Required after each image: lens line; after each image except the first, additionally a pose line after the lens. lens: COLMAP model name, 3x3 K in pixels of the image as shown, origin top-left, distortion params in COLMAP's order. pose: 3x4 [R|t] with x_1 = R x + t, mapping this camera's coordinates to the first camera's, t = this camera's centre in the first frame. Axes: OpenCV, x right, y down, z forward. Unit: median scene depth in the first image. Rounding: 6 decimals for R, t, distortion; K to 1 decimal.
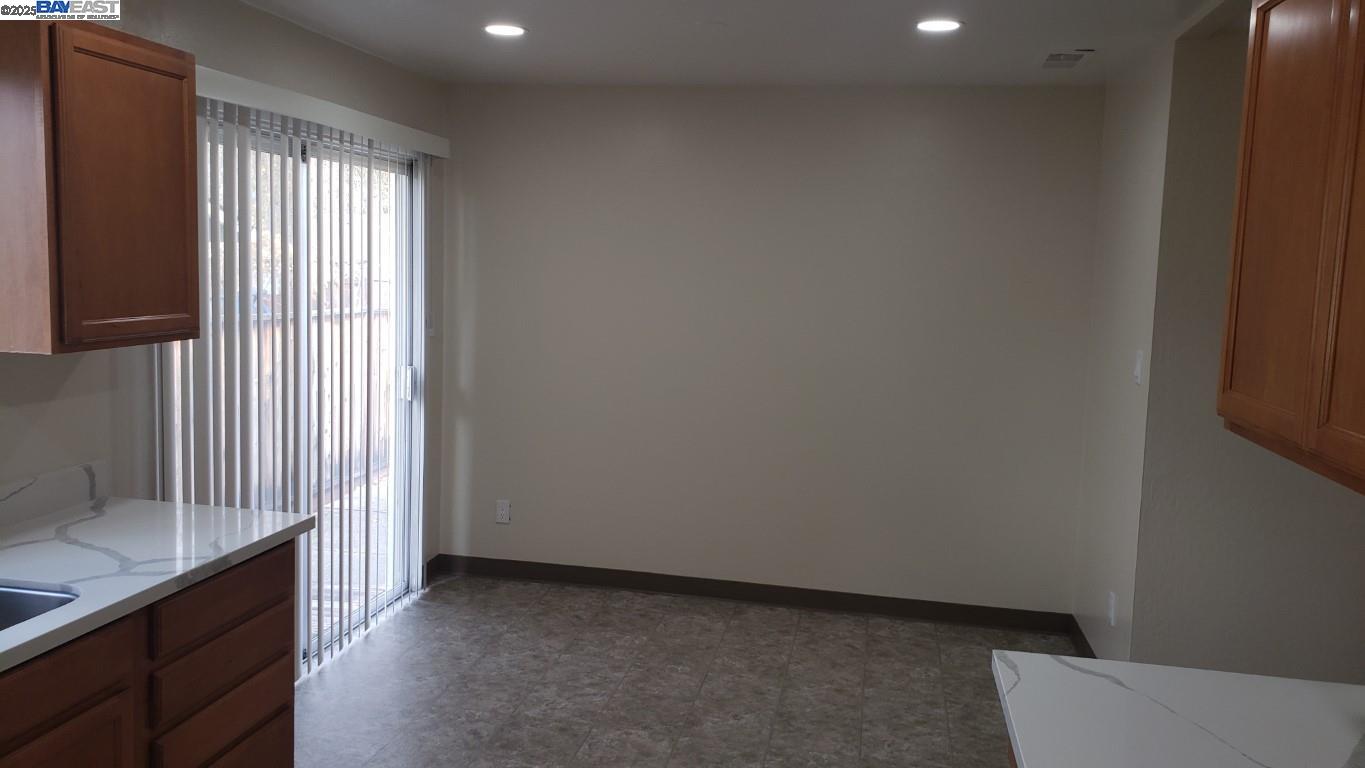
lens RADIAL K [[1066.4, 0, 682.5], [0, 1066.4, 384.0], [0, 0, 1]] dist [-0.004987, -0.000316]
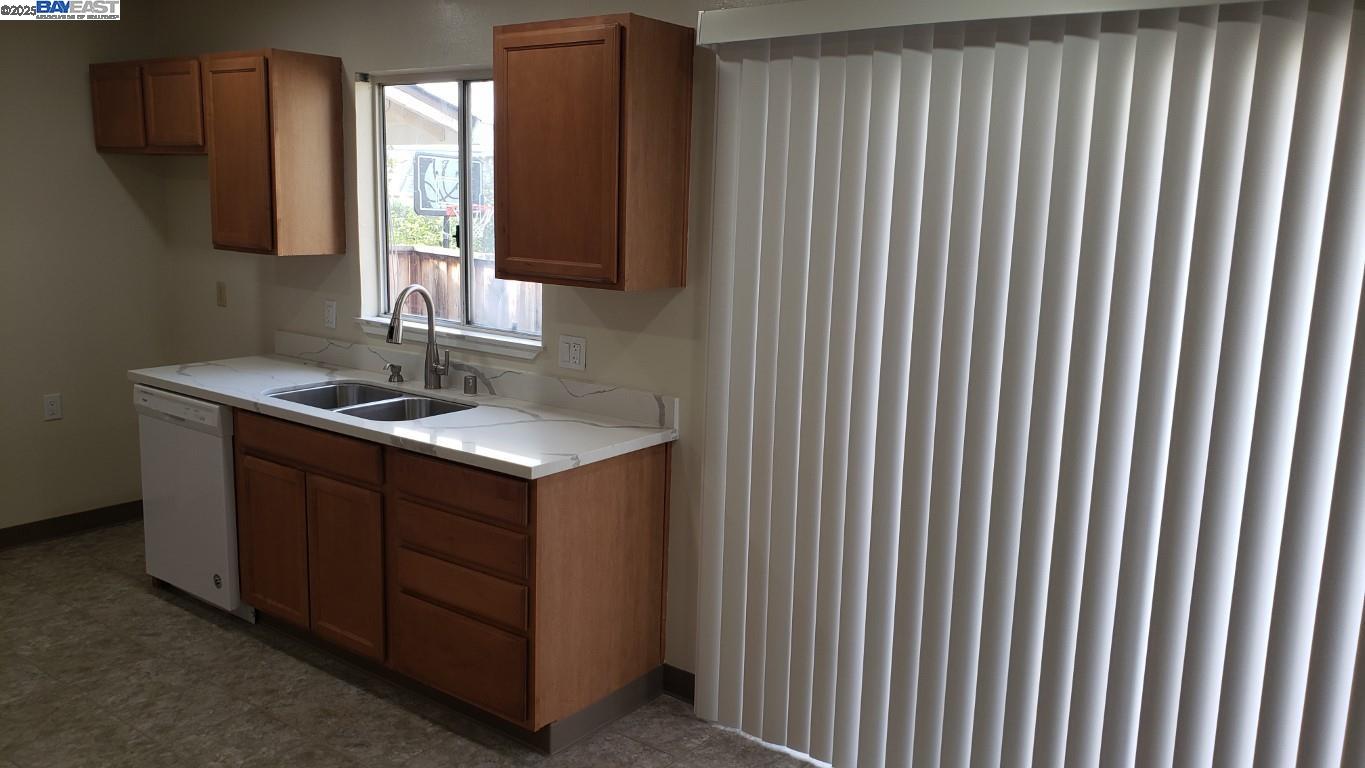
lens RADIAL K [[1066.4, 0, 682.5], [0, 1066.4, 384.0], [0, 0, 1]] dist [-0.004987, -0.000316]
pose [[-0.441930, 0.130893, -0.887449, 0.426750], [-0.129351, 0.969660, 0.207433, -0.180397], [0.887675, 0.206463, -0.411590, 1.639294]]
